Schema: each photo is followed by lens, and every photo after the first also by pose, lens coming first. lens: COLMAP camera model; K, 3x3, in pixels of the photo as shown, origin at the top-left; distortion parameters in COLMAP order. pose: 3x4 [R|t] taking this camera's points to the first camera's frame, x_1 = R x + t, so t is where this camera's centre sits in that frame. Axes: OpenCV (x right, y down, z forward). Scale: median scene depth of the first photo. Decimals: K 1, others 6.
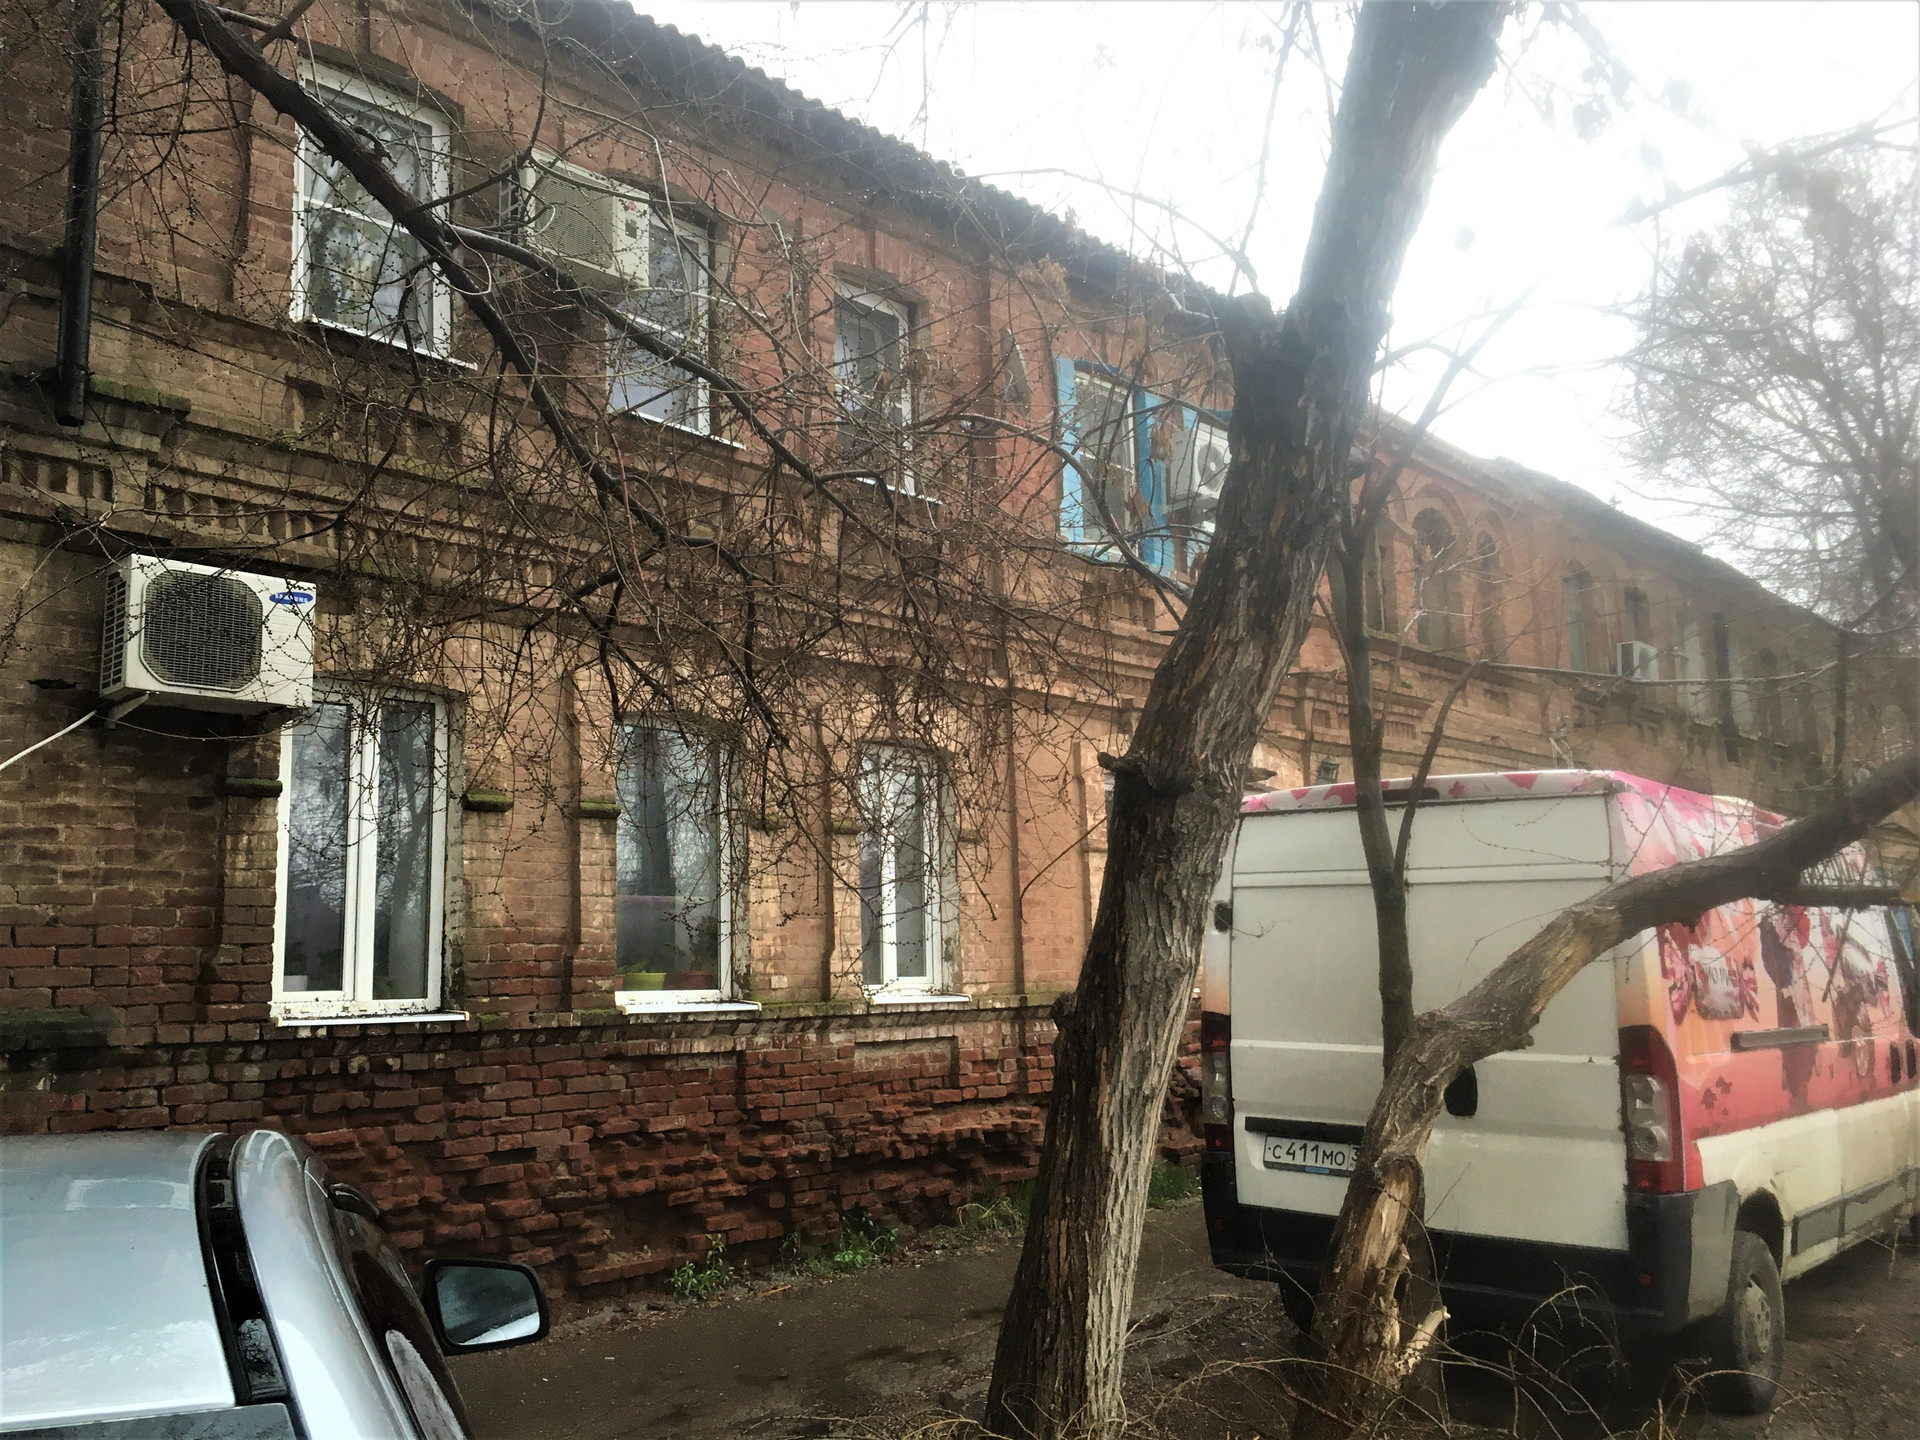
lens RADIAL K [[1619.7, 0, 954.5], [0, 1619.7, 713.3], [0, 0, 1]] dist [0.075668, -0.097270]
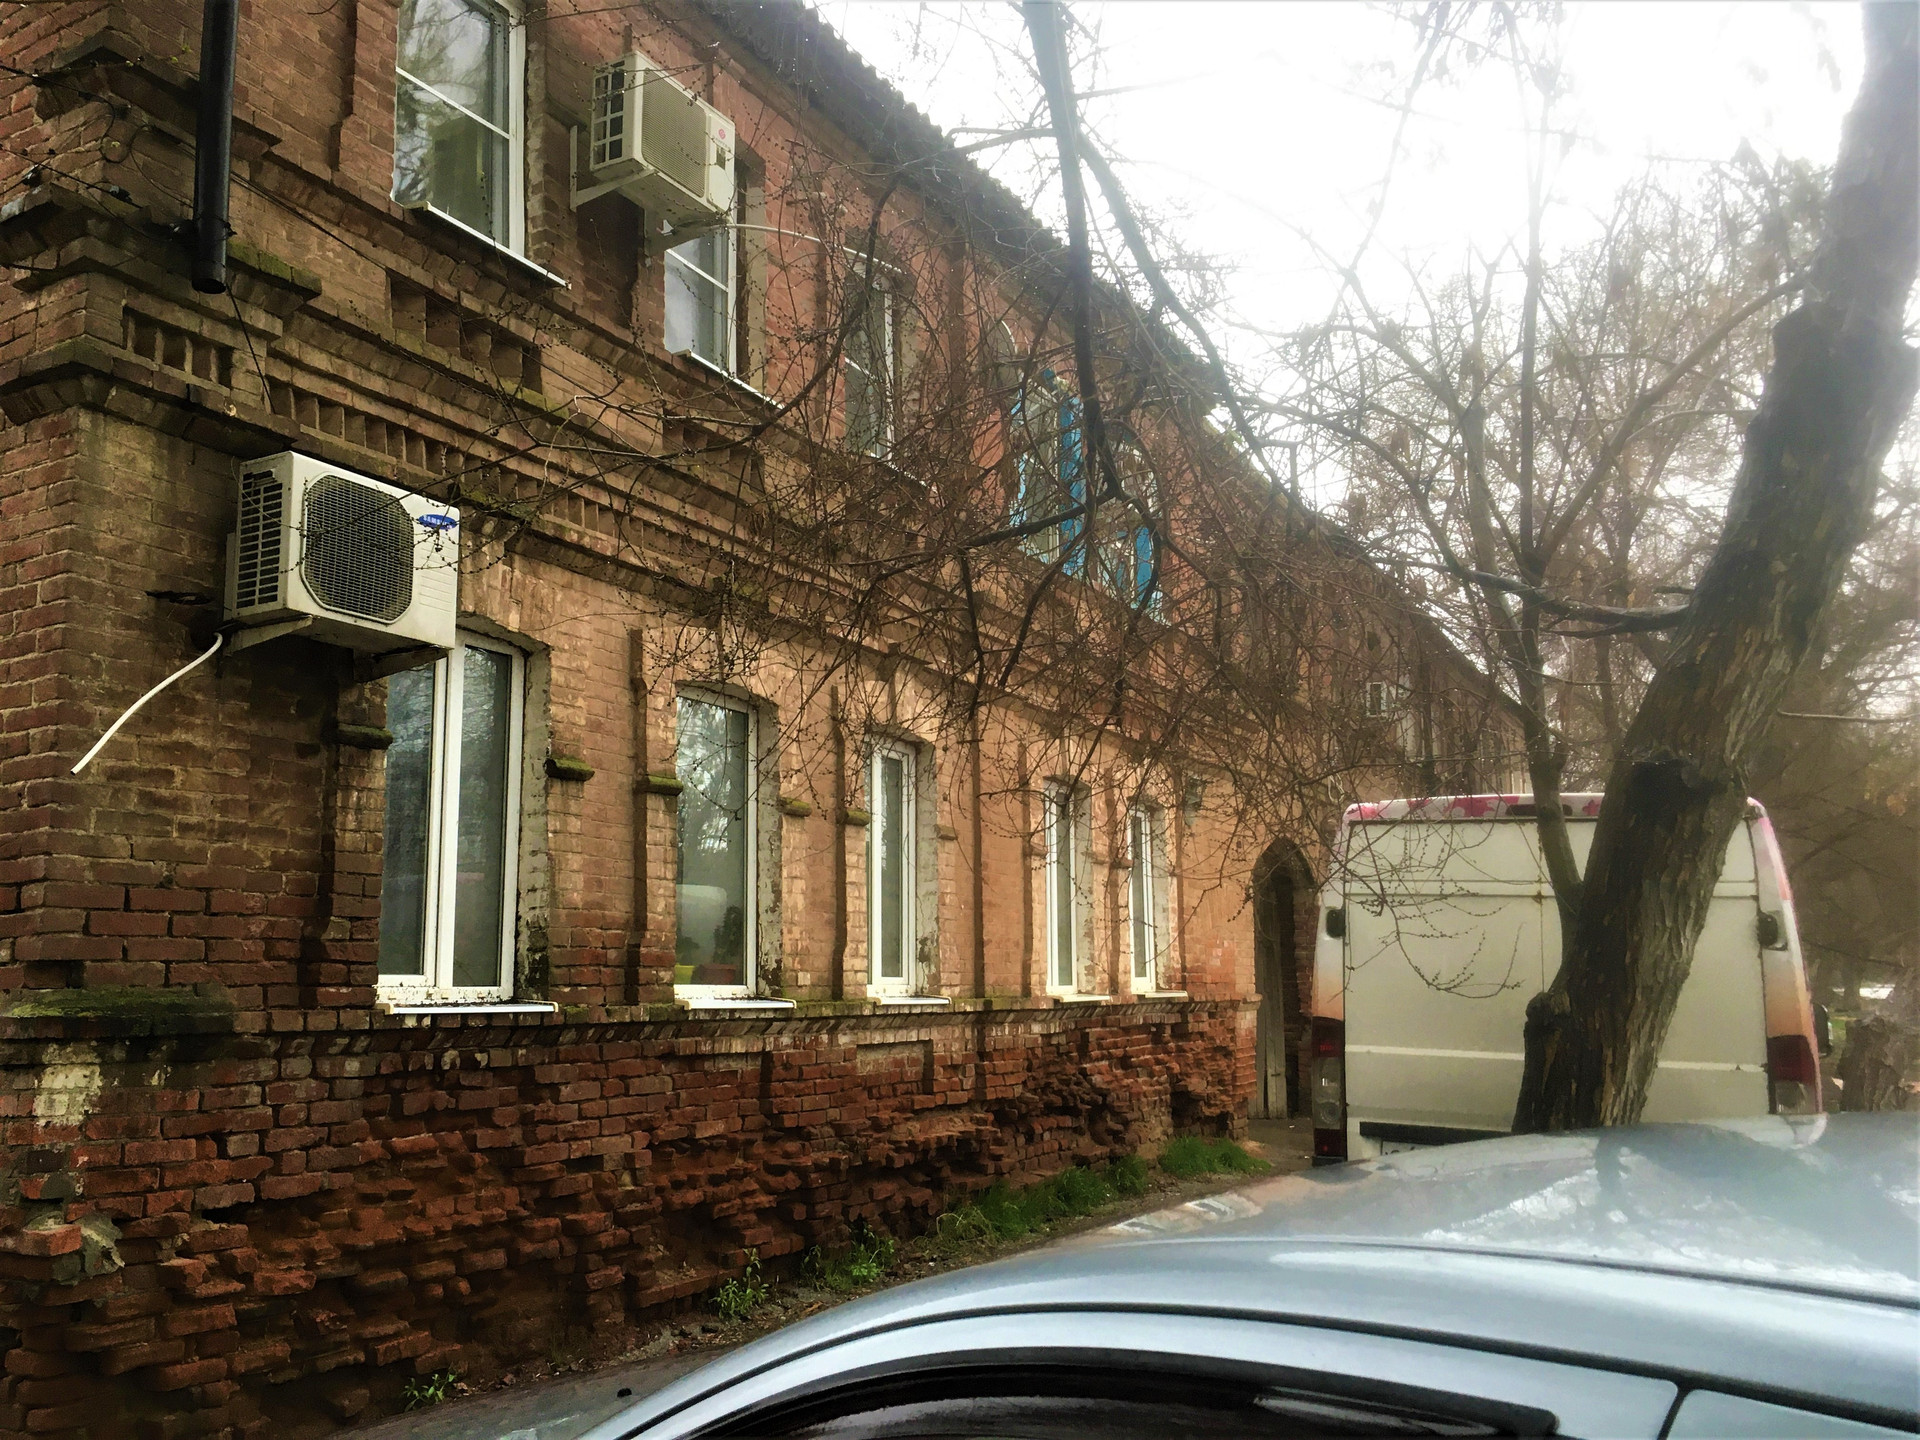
lens RADIAL K [[1619.7, 0, 954.5], [0, 1619.7, 713.3], [0, 0, 1]] dist [0.075668, -0.097270]
pose [[0.966245, 0.063208, 0.249751, -0.307011], [-0.061388, 0.998000, -0.015078, 0.024077], [-0.250205, -0.000762, 0.968193, 0.079119]]
